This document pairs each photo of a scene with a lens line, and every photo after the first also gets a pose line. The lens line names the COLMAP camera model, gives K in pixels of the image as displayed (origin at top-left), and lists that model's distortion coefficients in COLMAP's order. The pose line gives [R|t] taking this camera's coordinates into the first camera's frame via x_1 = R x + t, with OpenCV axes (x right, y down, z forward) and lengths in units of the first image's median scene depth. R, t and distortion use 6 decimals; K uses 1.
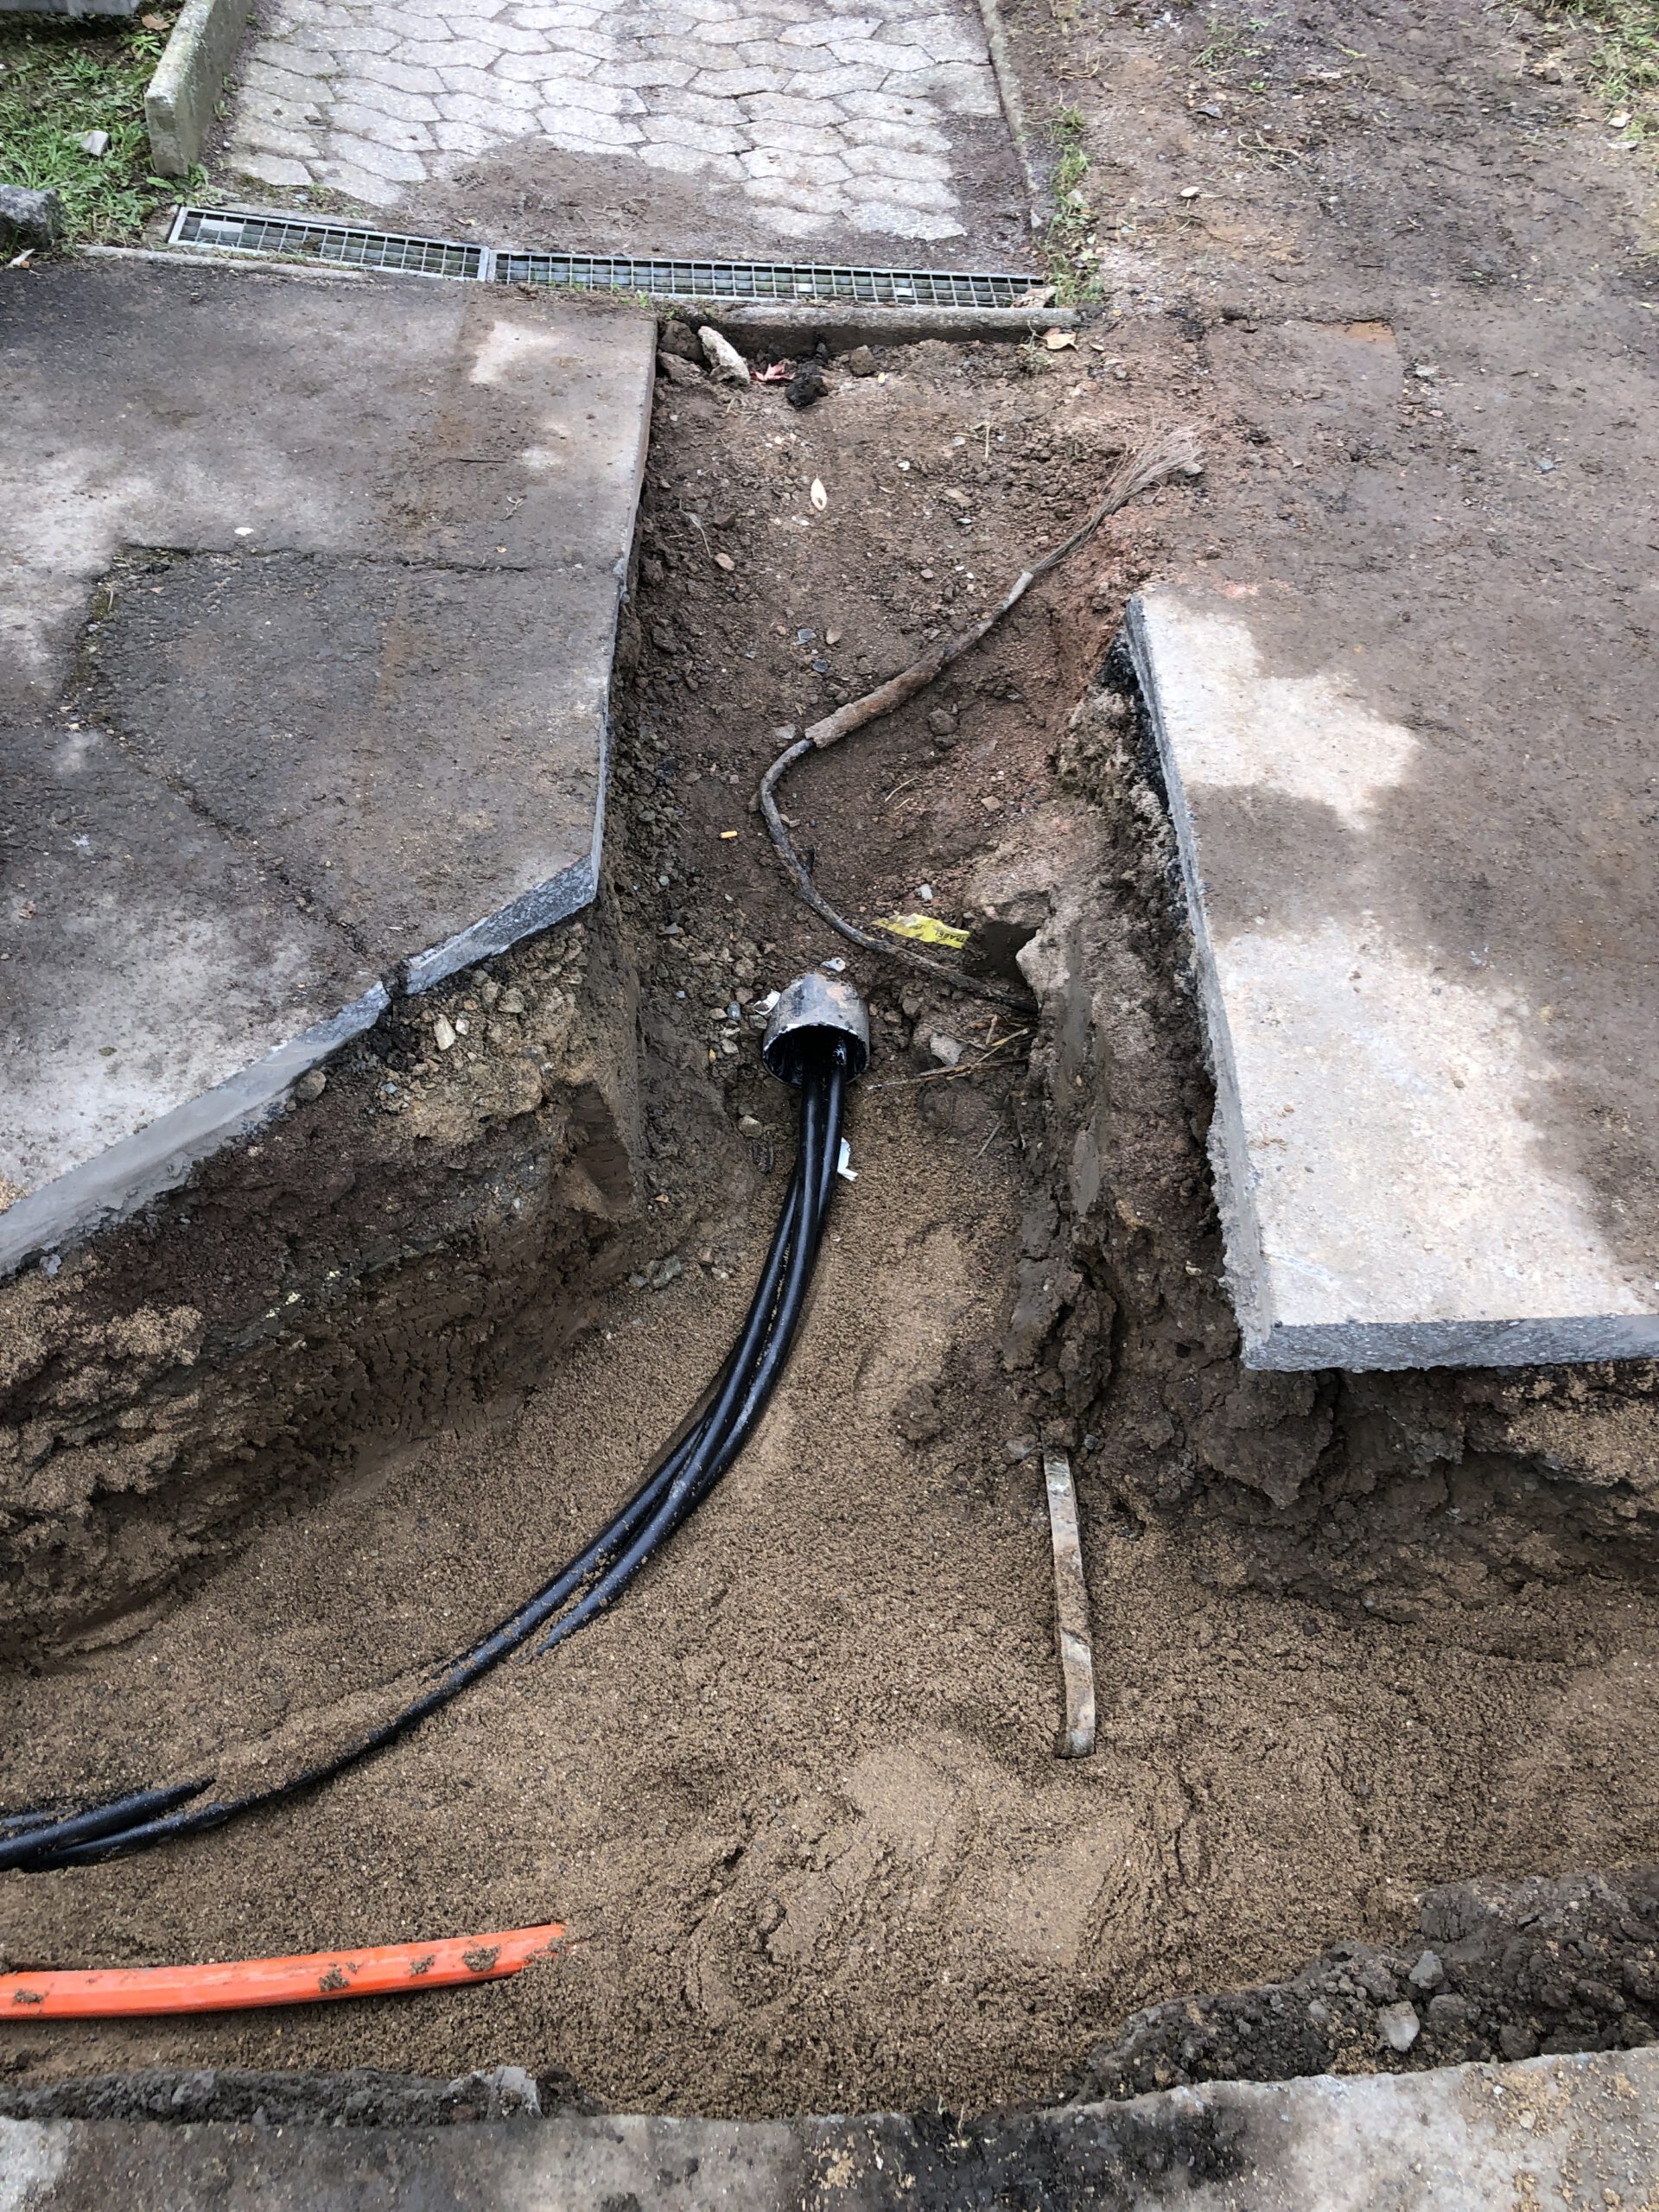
lens RADIAL K [[1963.3, 0, 829.5], [0, 1963.3, 1106.0], [0, 0, 1]] dist [0.095589, -0.174720]
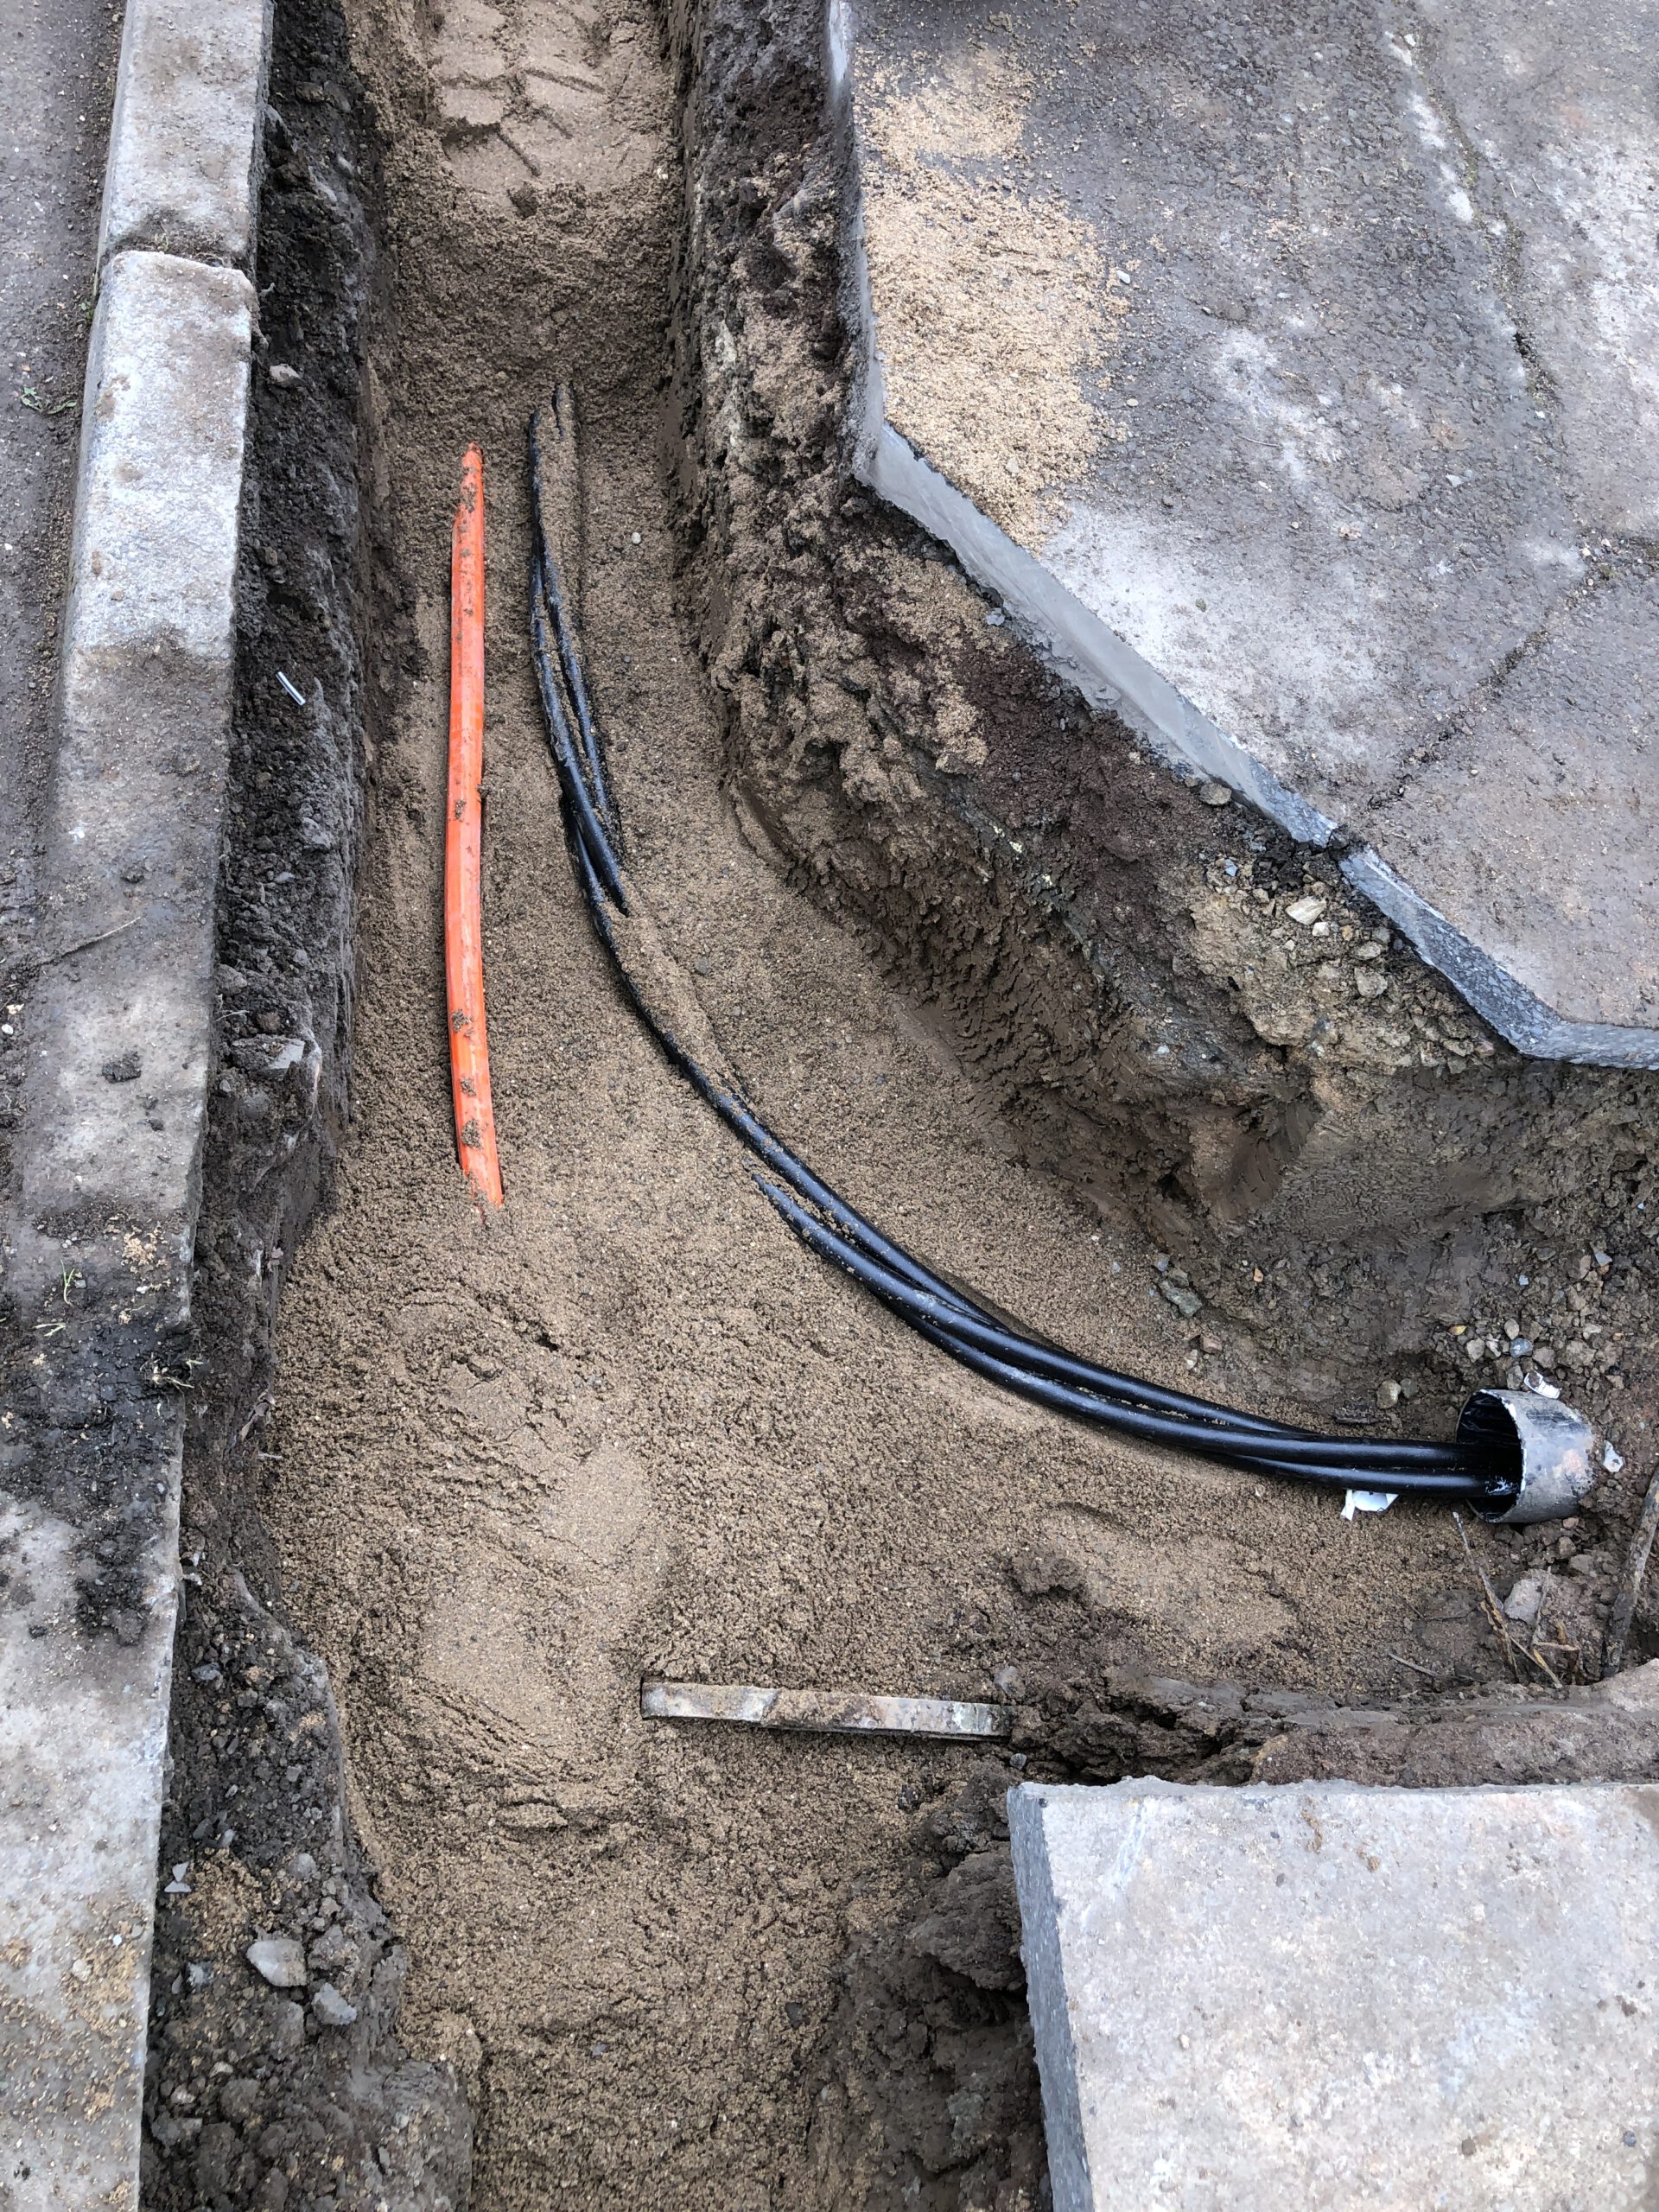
lens RADIAL K [[1947.9, 0, 878.5], [0, 1947.9, 1111.2], [0, 0, 1]] dist [0.082086, -0.160566]
pose [[0.029809, 0.854036, -0.519359, 0.369245], [-0.891090, 0.258104, 0.373283, -0.180116], [0.452846, 0.451668, 0.768717, 0.230395]]
